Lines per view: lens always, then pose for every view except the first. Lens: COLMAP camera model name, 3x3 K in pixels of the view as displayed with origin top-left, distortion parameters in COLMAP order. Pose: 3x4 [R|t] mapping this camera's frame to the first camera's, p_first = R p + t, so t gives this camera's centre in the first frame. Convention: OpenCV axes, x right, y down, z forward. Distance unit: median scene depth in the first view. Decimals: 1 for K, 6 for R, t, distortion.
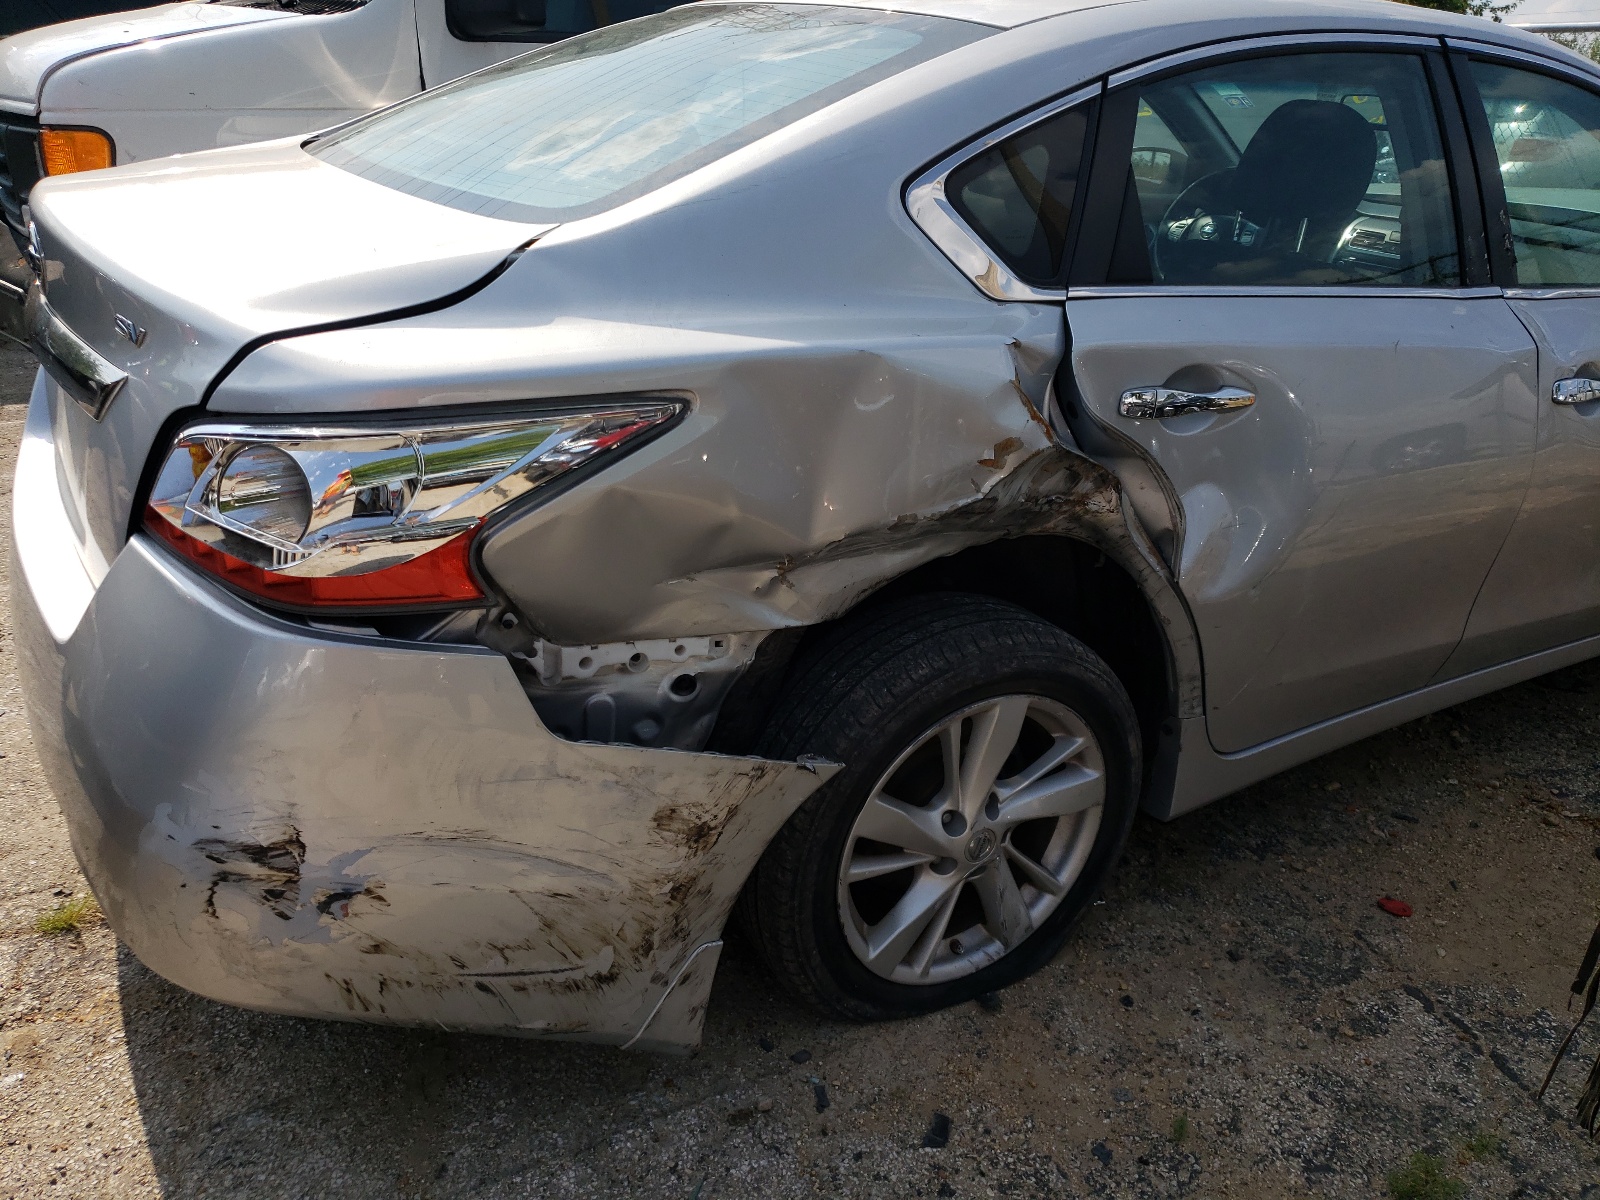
lens RADIAL K [[1217.5, 0, 815.6], [0, 1217.5, 636.1], [0, 0, 1]] dist [0.010356, -0.002752]
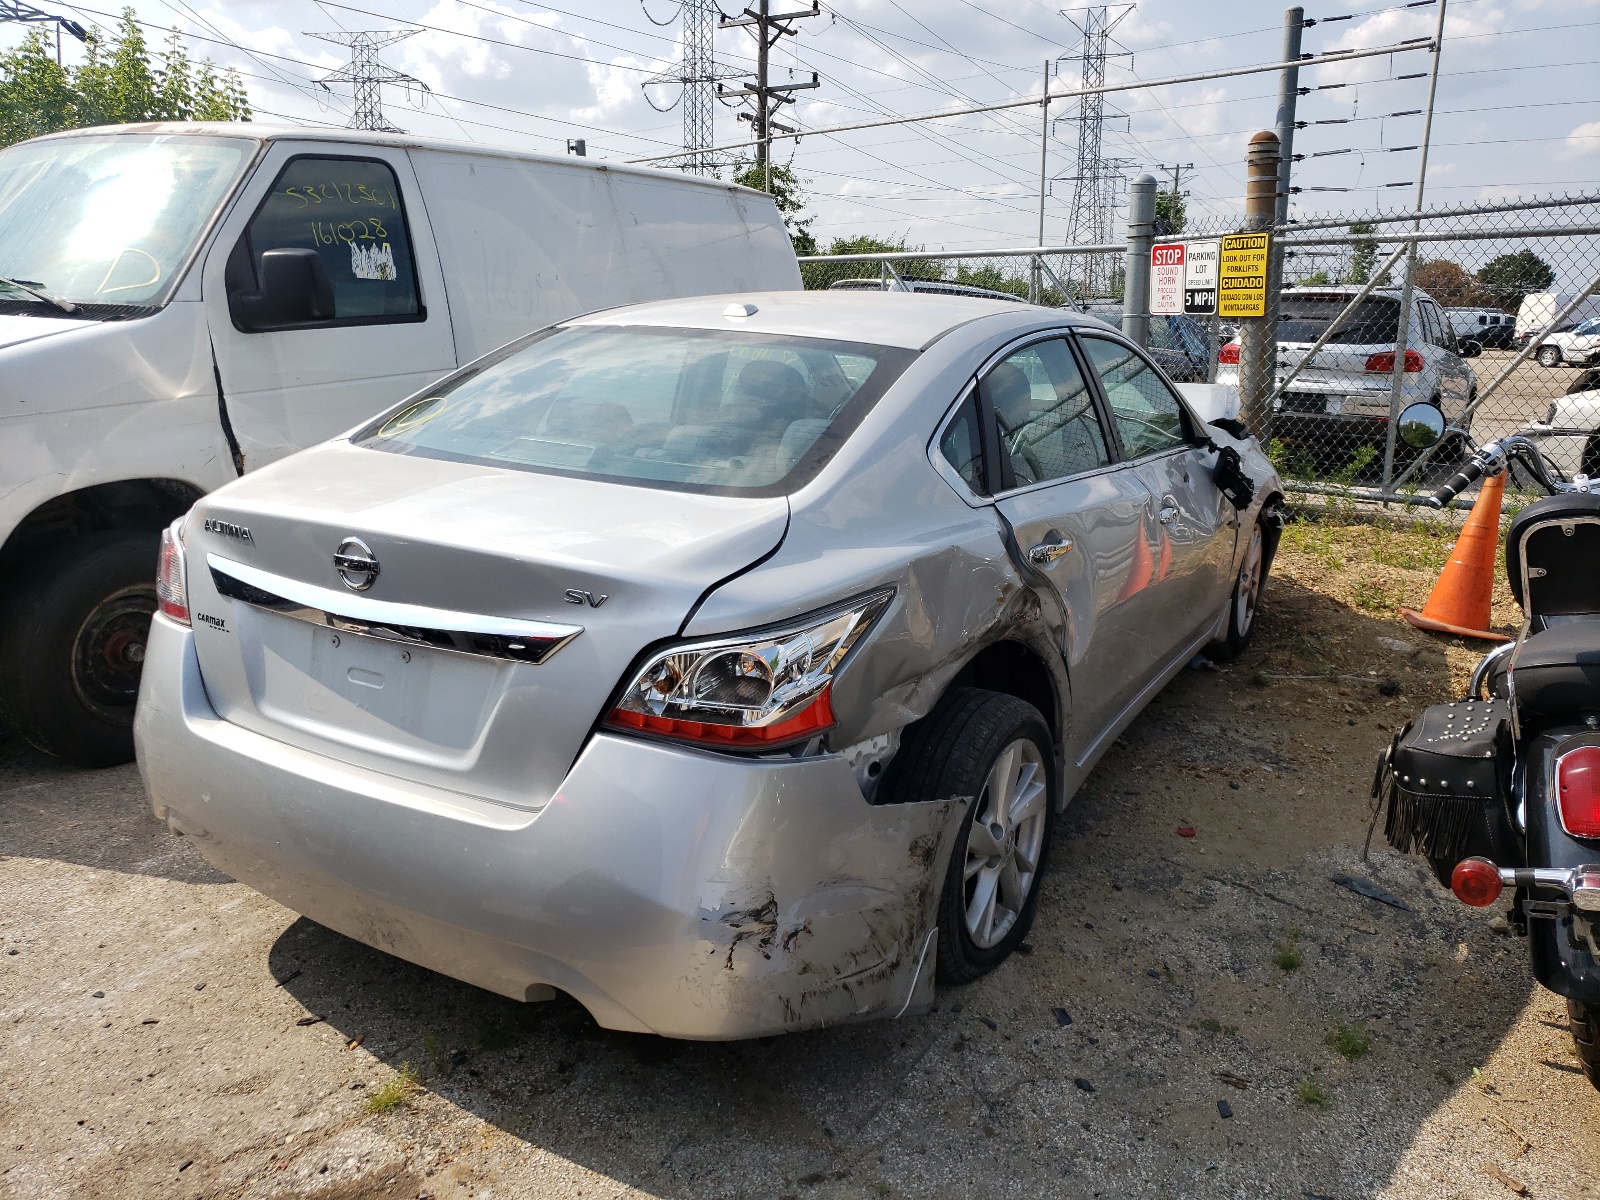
lens RADIAL K [[1217.5, 0, 798.7], [0, 1217.5, 598.3], [0, 0, 1]] dist [0.010356, -0.002752]
pose [[0.878432, -0.151522, 0.453210, -0.842752], [0.223902, 0.968359, -0.110224, -0.021166], [-0.422168, 0.198299, 0.884563, -0.363311]]
